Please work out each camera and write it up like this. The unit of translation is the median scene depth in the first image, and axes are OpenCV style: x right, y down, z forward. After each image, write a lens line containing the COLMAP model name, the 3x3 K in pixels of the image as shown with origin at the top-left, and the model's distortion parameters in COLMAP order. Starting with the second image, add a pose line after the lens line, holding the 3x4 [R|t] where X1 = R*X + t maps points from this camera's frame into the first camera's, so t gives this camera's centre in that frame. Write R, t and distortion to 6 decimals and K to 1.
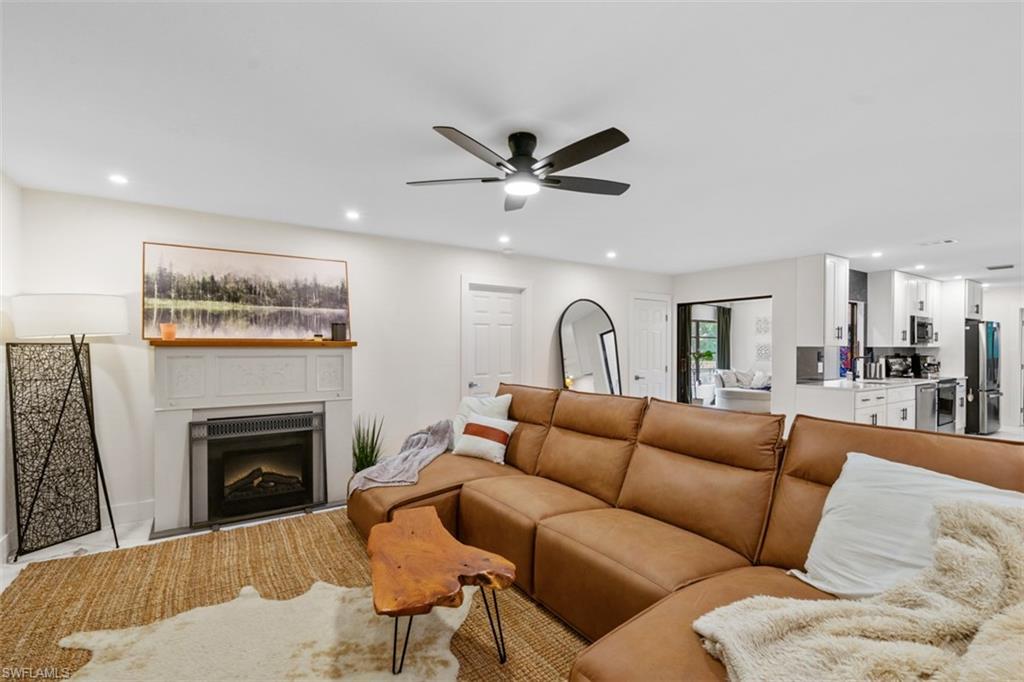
lens RADIAL K [[470.1, 0, 509.0], [0, 470.1, 351.7], [0, 0, 1]] dist [-0.010093, 0.001538]
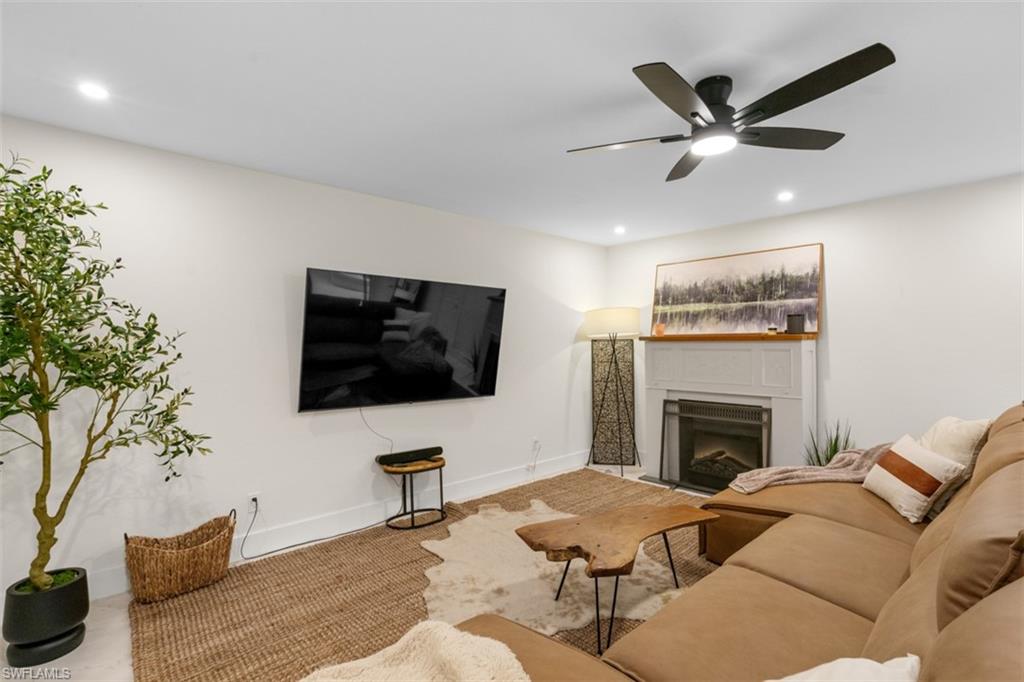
lens RADIAL K [[470.1, 0, 508.5], [0, 470.1, 337.6], [0, 0, 1]] dist [-0.010093, 0.001538]
pose [[0.165438, -0.013839, -0.986123, 0.484910], [-0.004082, 0.999883, -0.014716, 0.000085], [0.986212, 0.006460, 0.165362, 0.324234]]
